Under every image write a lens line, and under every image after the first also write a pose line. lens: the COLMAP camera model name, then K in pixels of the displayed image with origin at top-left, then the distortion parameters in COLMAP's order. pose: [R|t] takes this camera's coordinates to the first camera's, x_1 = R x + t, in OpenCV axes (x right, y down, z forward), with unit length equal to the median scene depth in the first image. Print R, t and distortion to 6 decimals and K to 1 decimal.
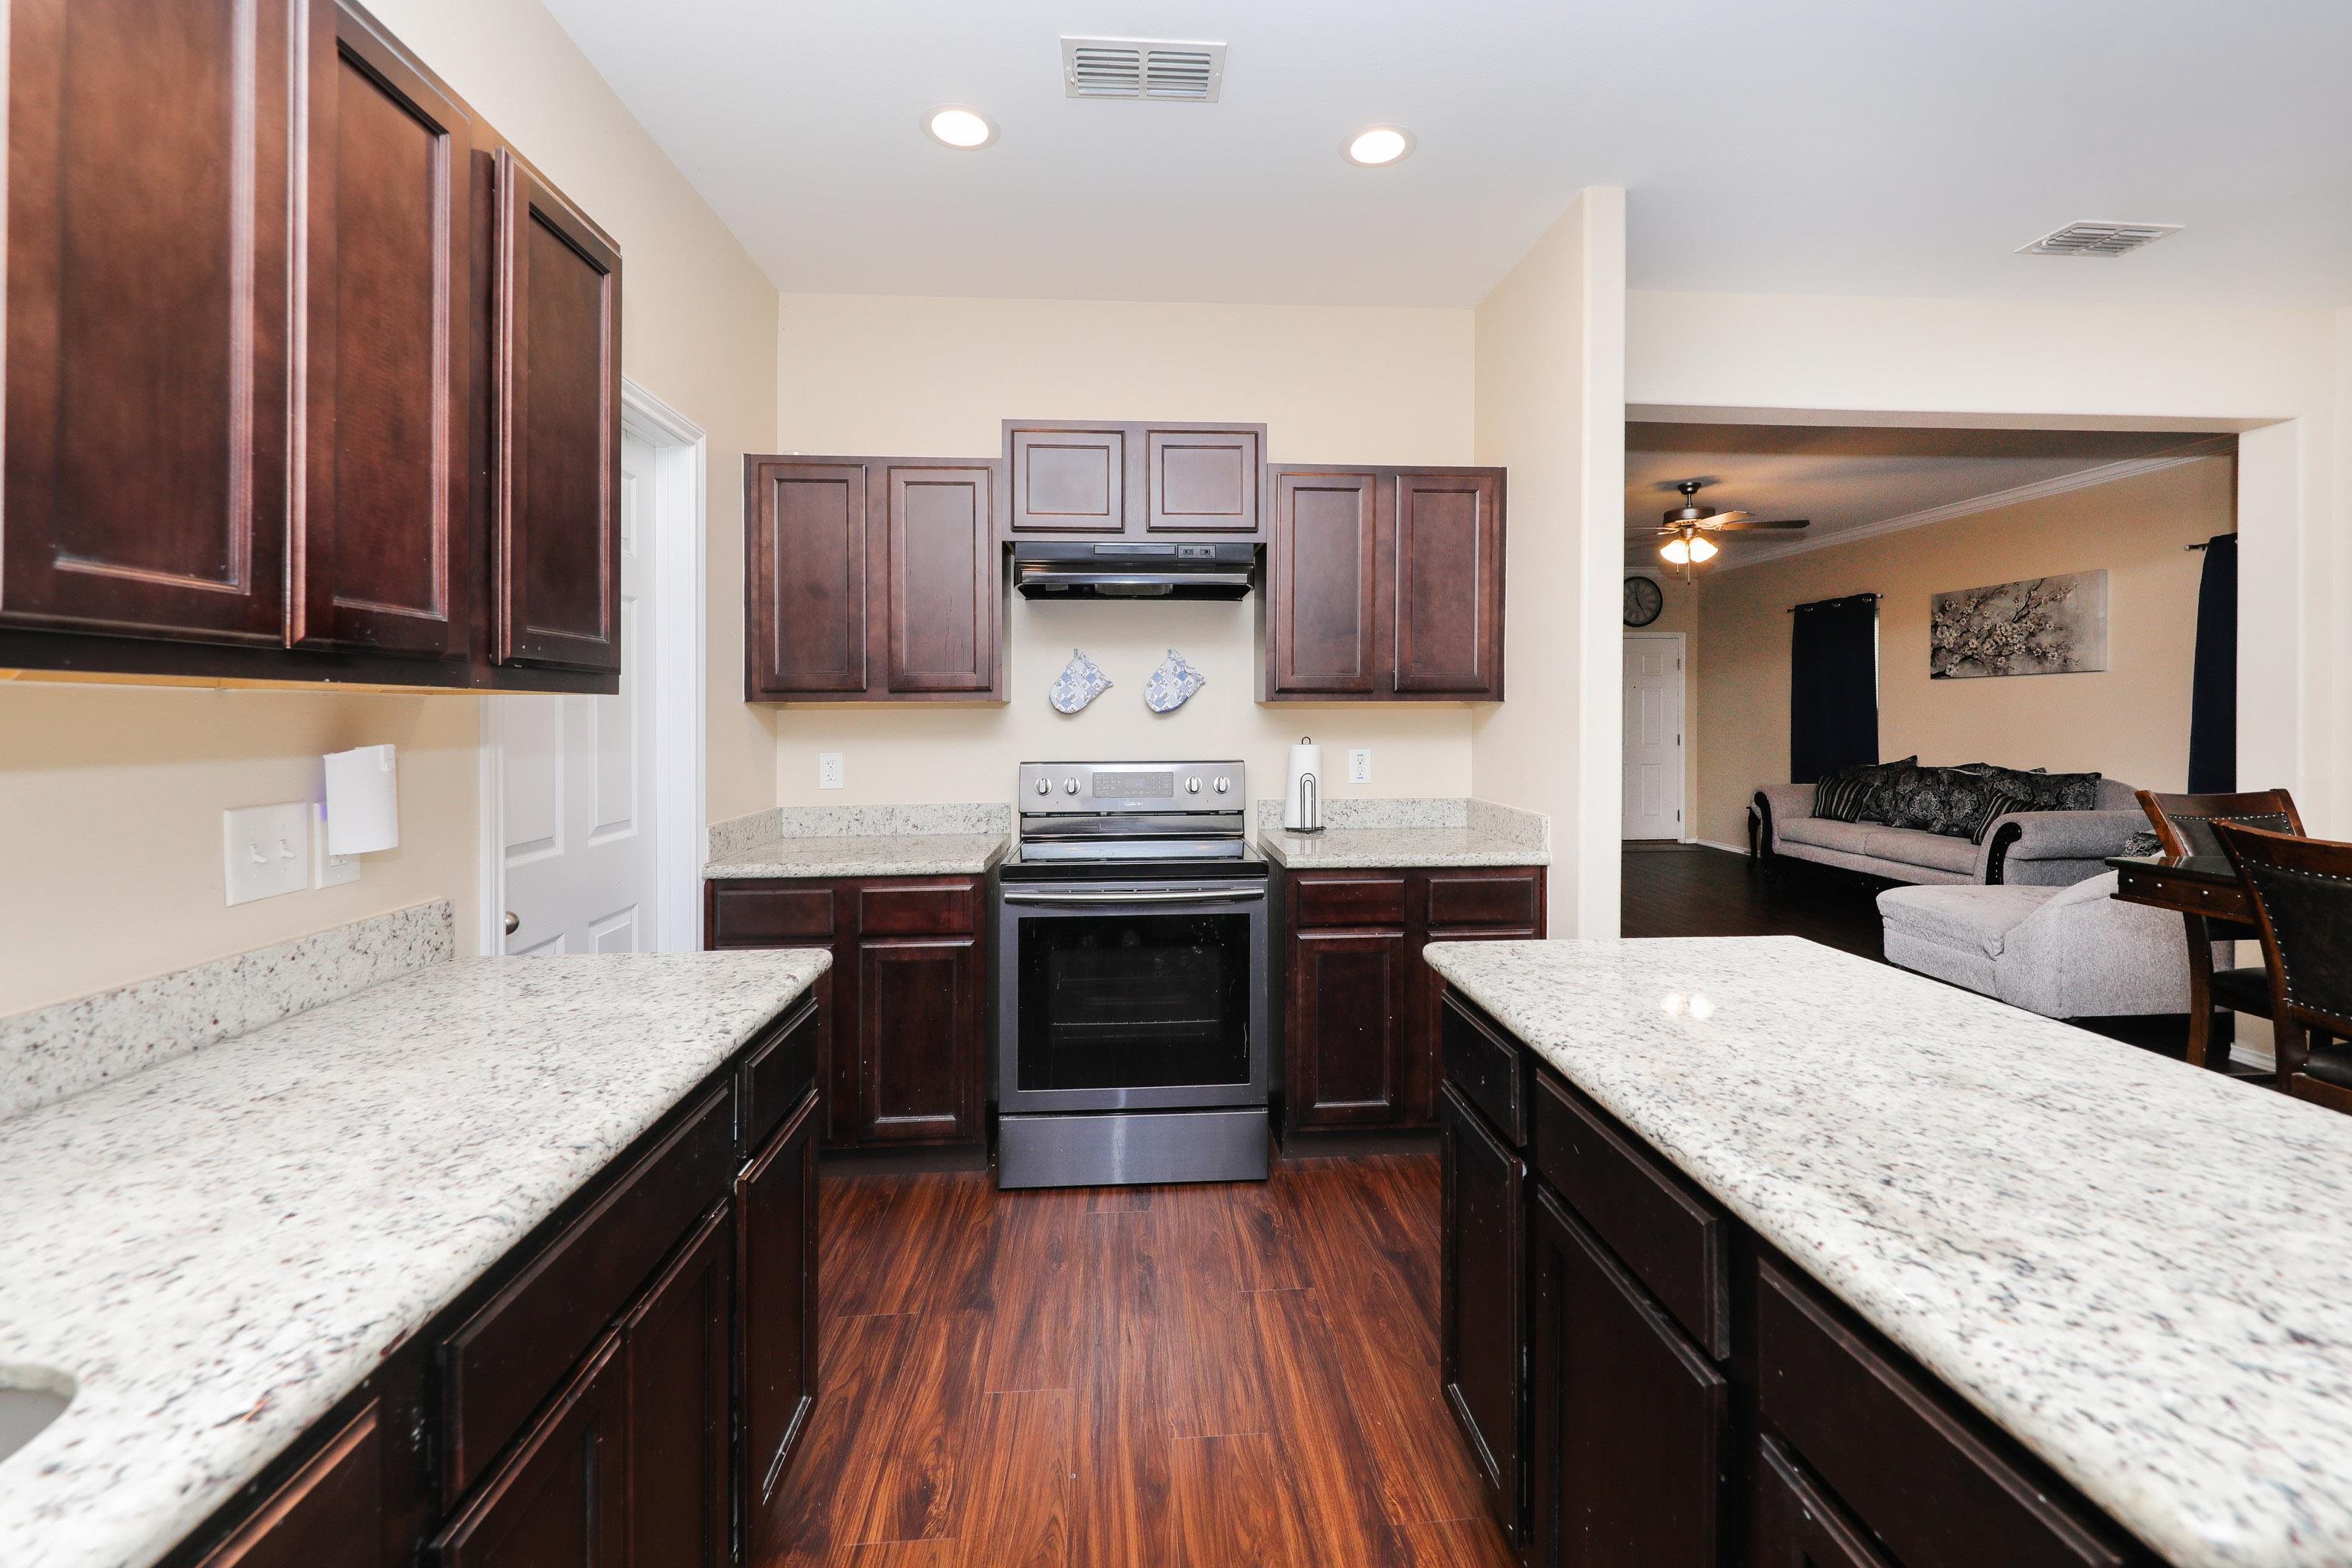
lens RADIAL K [[978.5, 0, 1193.9], [0, 978.5, 722.7], [0, 0, 1]] dist [0.004017, -0.000618]
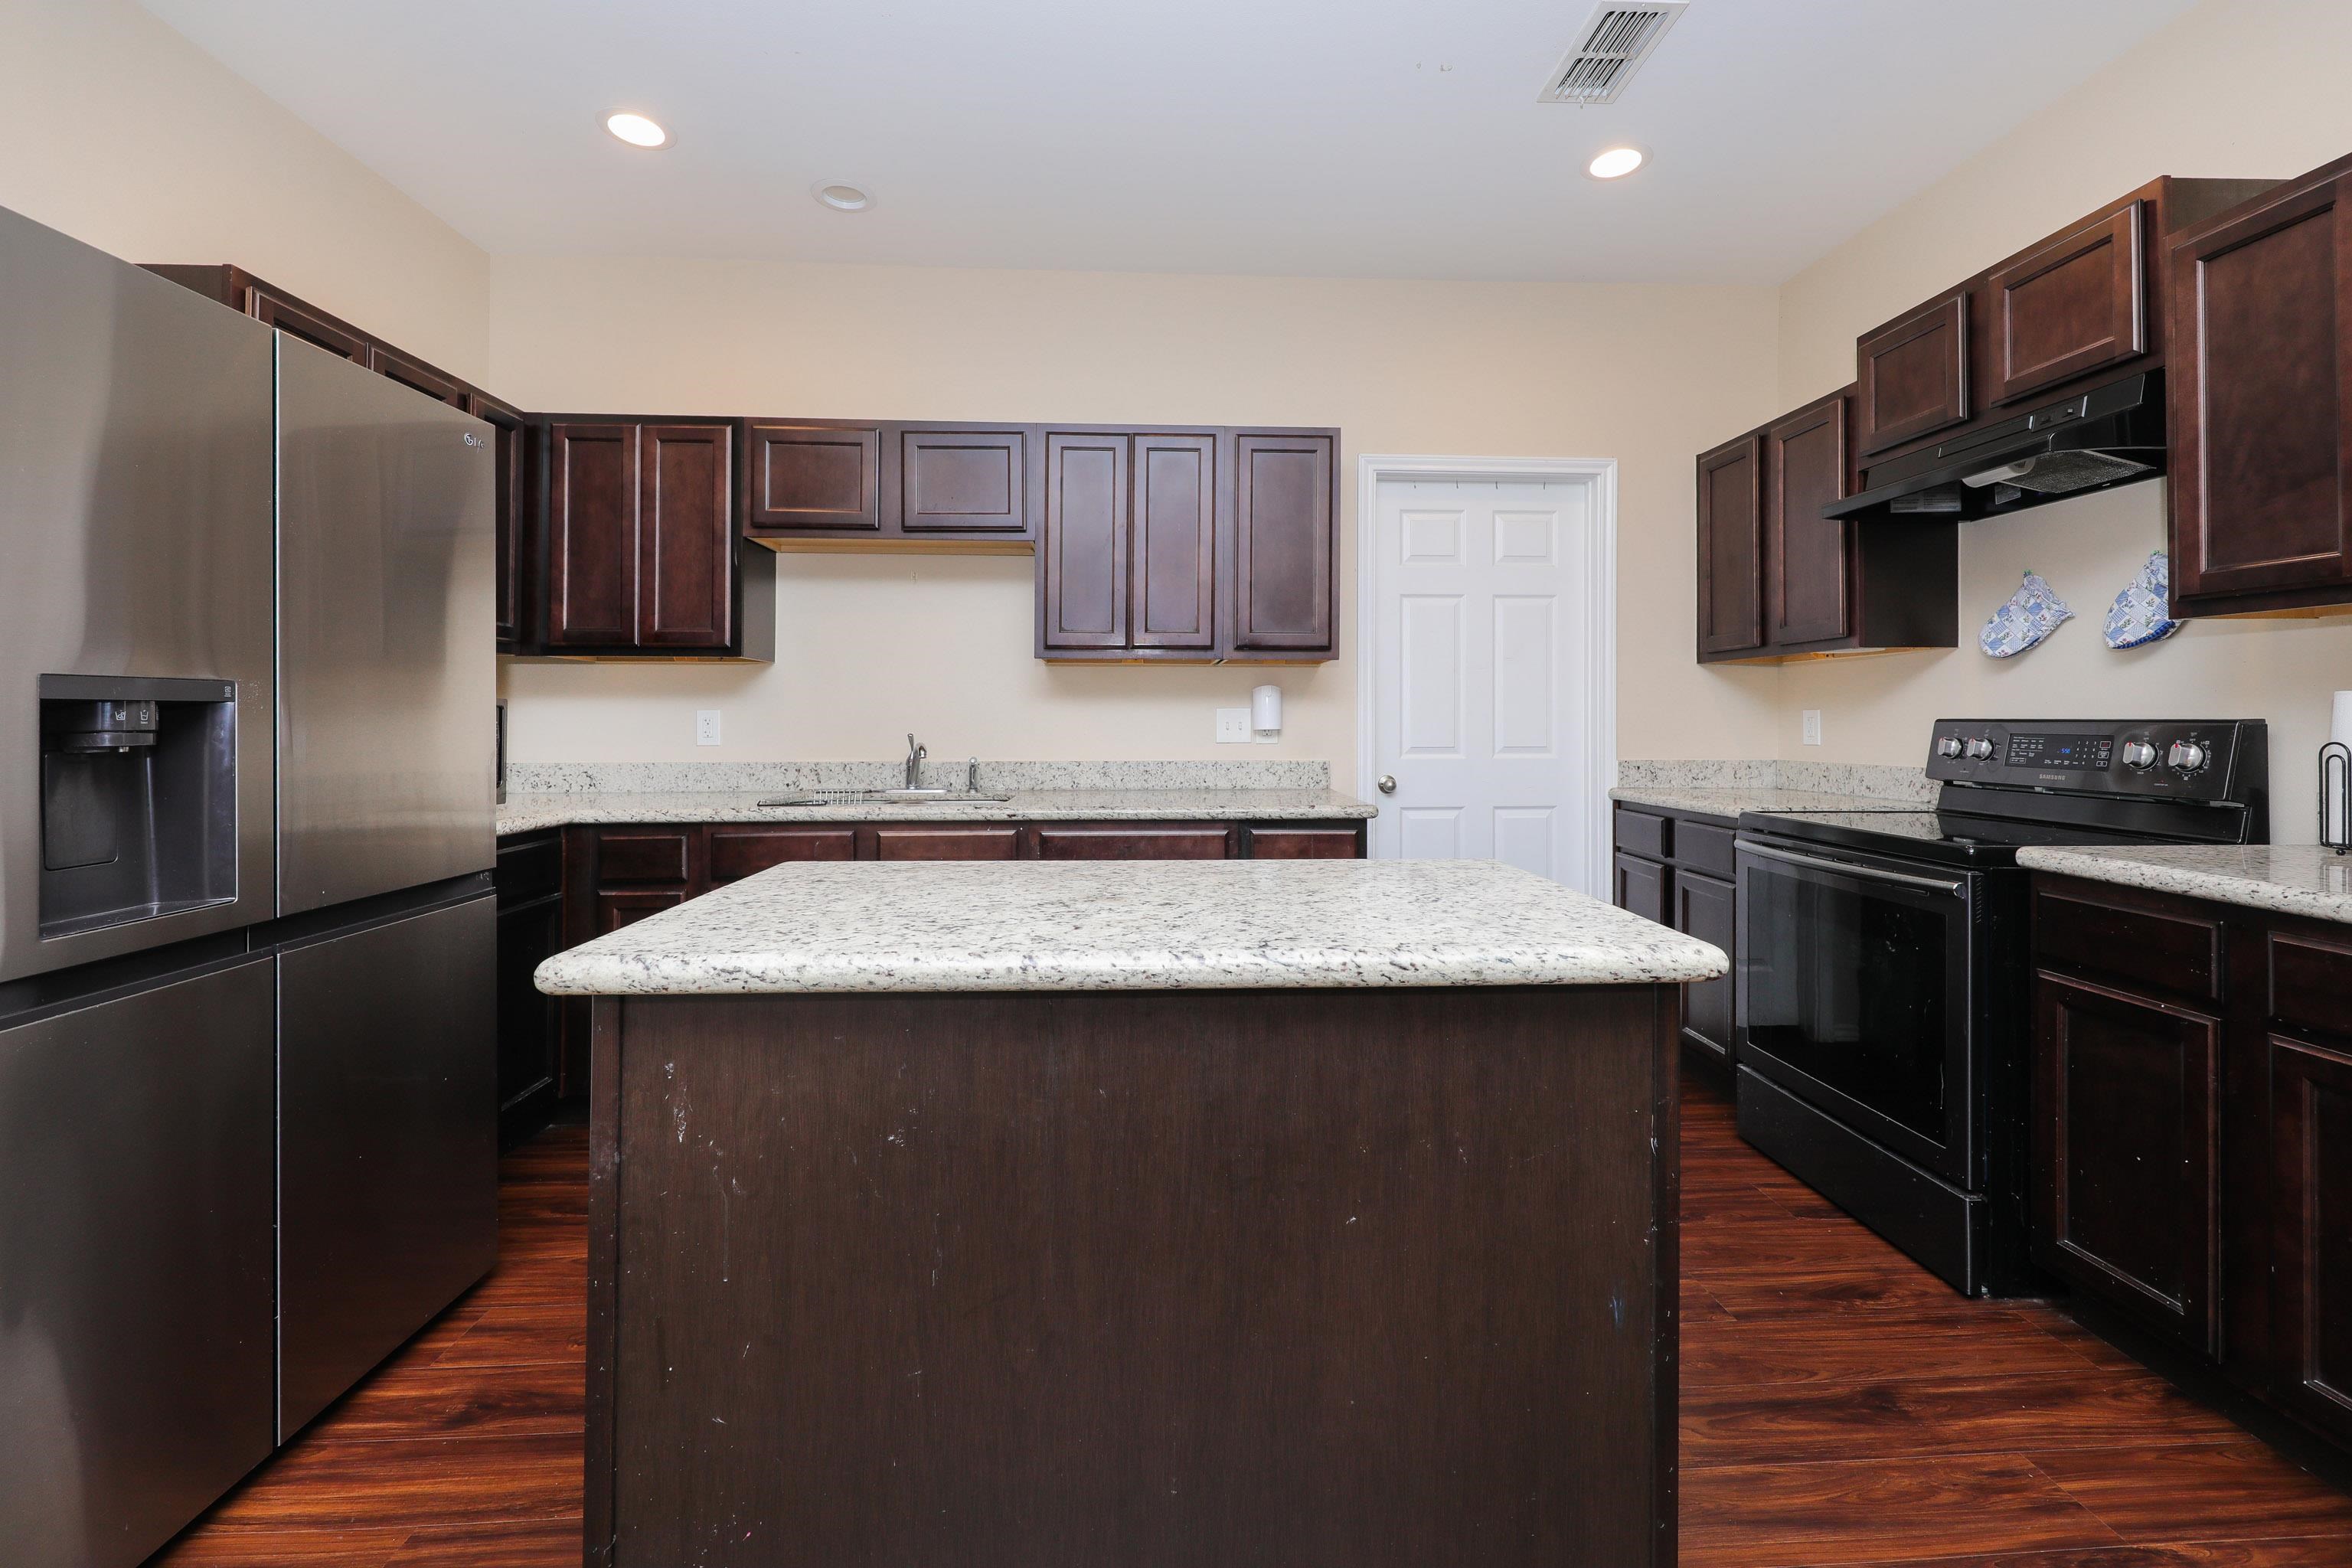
lens RADIAL K [[975.8, 0, 1183.3], [0, 975.8, 715.6], [0, 0, 1]] dist [0.009768, -0.000451]
pose [[-0.019516, 0.001264, -0.999809, 0.412868], [-0.007969, 0.999967, 0.001419, 0.025220], [0.999778, 0.007995, -0.019505, 0.225397]]
